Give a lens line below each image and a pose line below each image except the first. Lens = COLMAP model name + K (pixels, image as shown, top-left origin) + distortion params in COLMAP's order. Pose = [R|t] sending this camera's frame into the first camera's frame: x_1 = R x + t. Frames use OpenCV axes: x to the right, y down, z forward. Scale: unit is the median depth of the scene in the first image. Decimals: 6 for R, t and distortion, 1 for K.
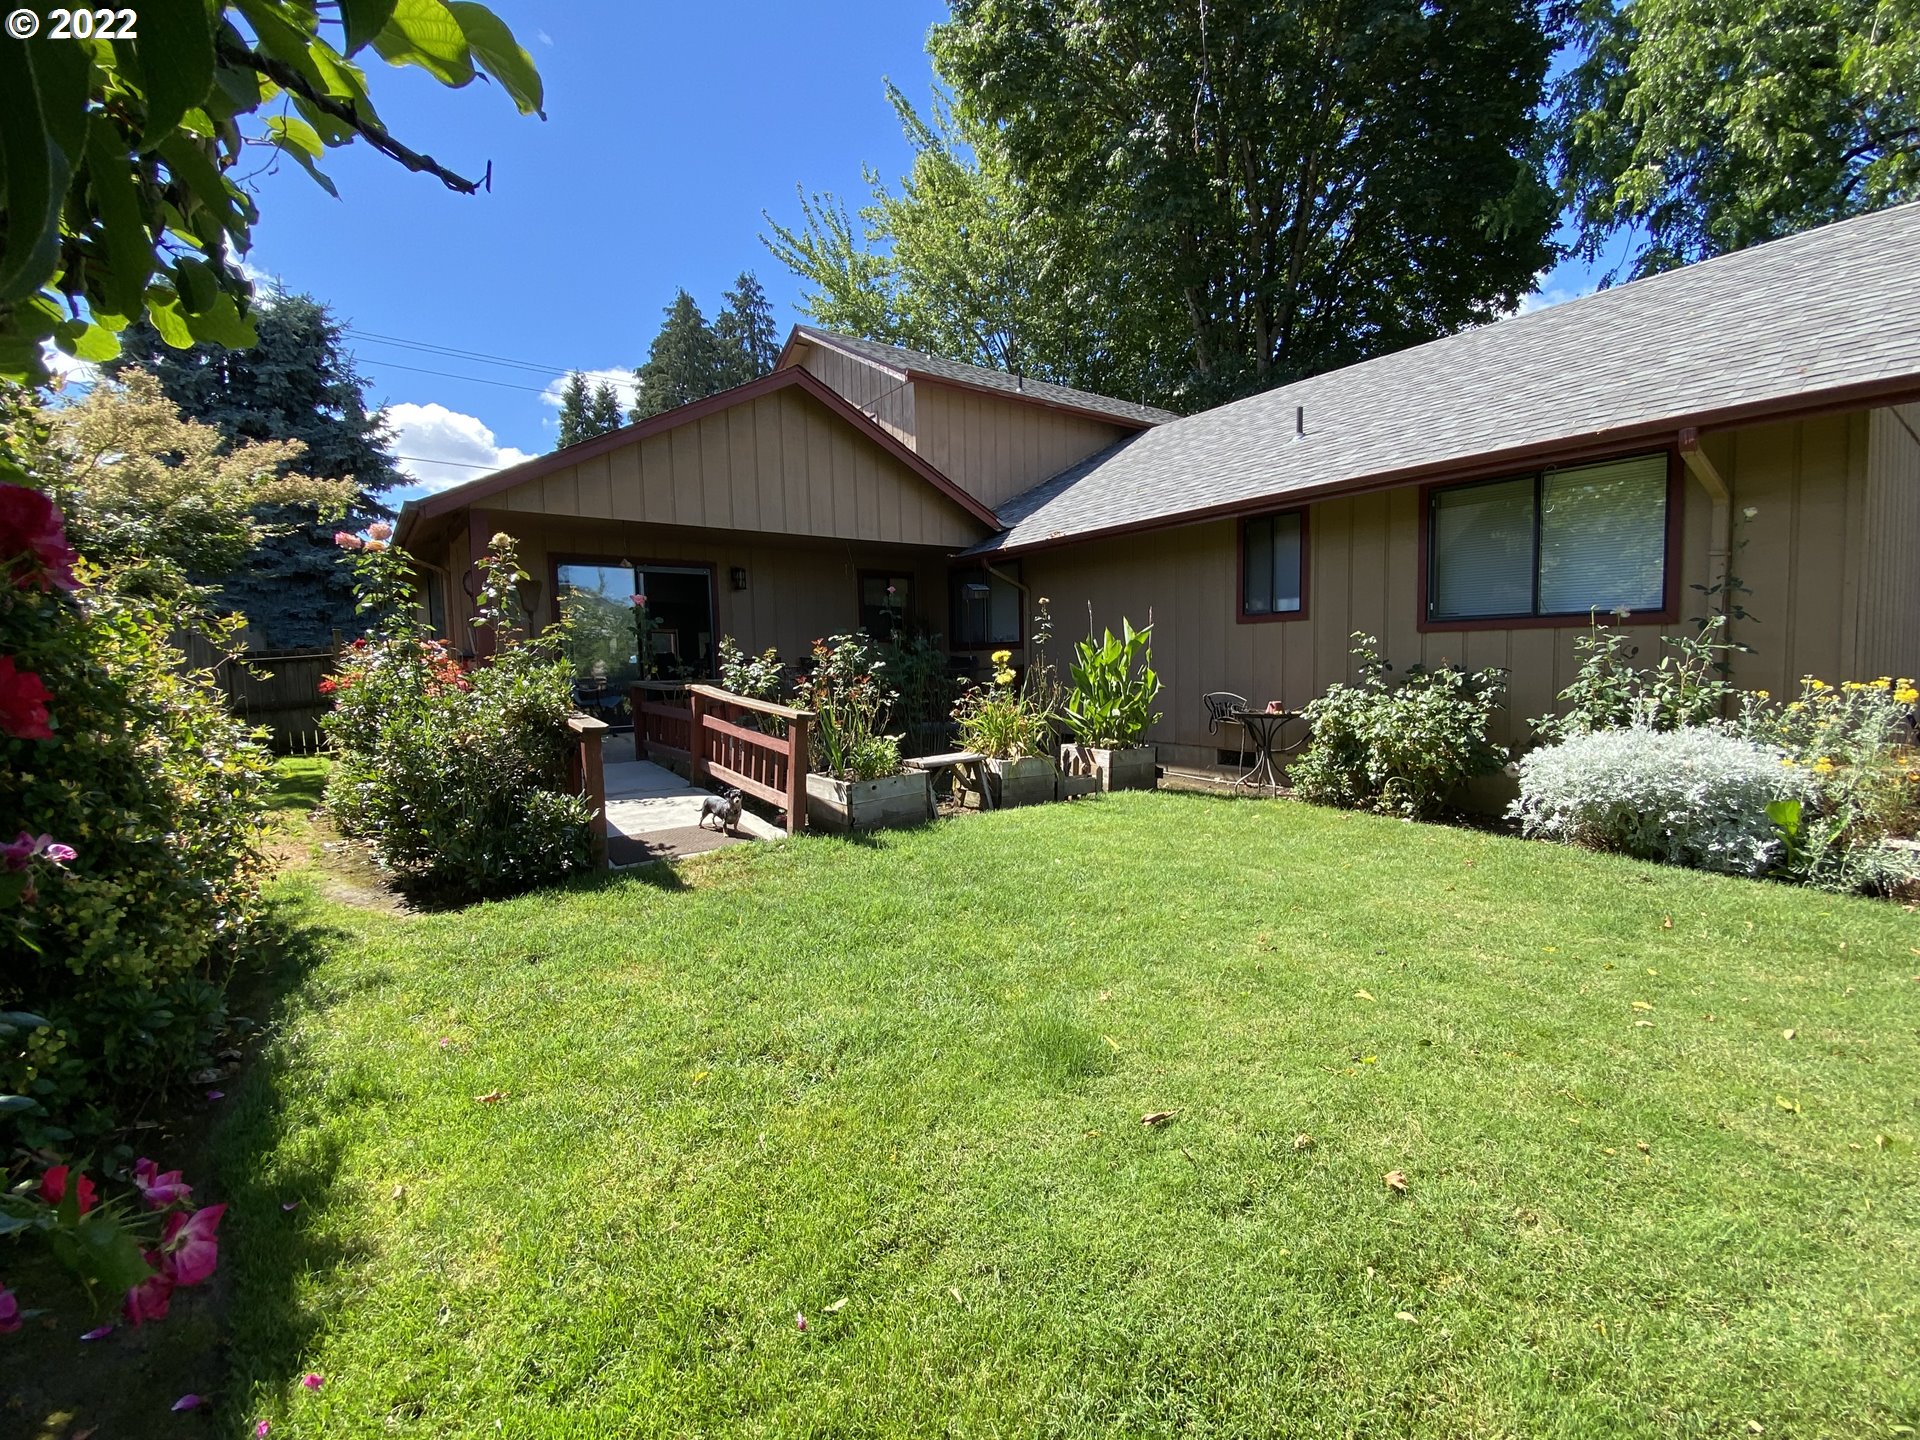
lens RADIAL K [[856.4, 0, 963.9], [0, 856.4, 708.3], [0, 0, 1]] dist [-0.025760, -0.001941]
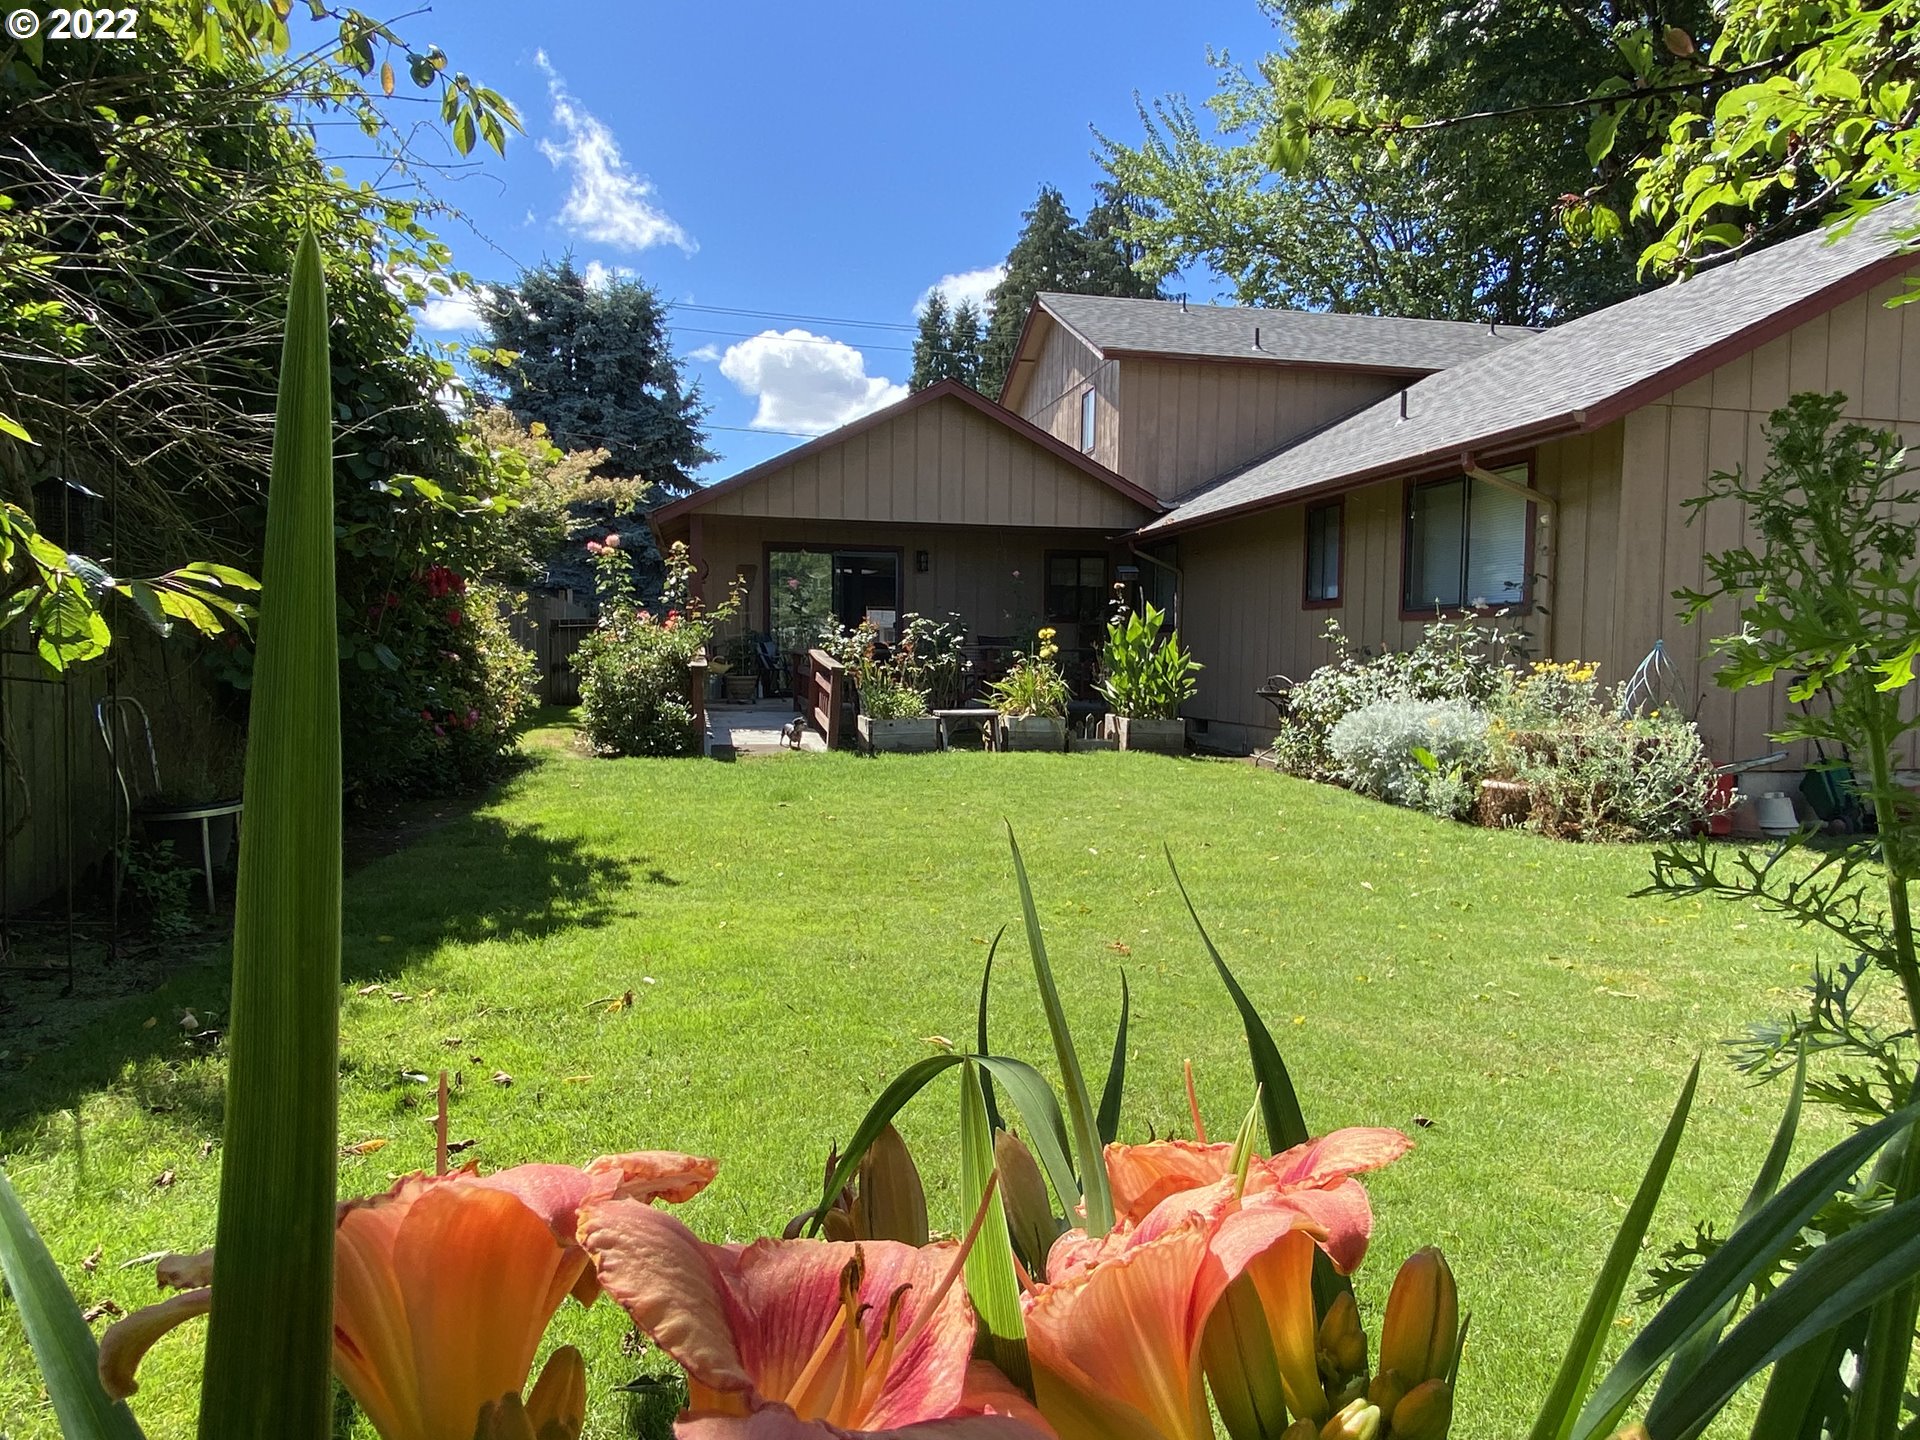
lens RADIAL K [[1458.7, 0, 959.7], [0, 1458.7, 722.6], [0, 0, 1]] dist [-0.007042, 0.002101]
pose [[0.888542, 0.048244, -0.456252, 0.747801], [-0.057565, 0.998320, -0.006545, 0.070255], [0.455170, 0.032079, 0.889826, -0.727354]]
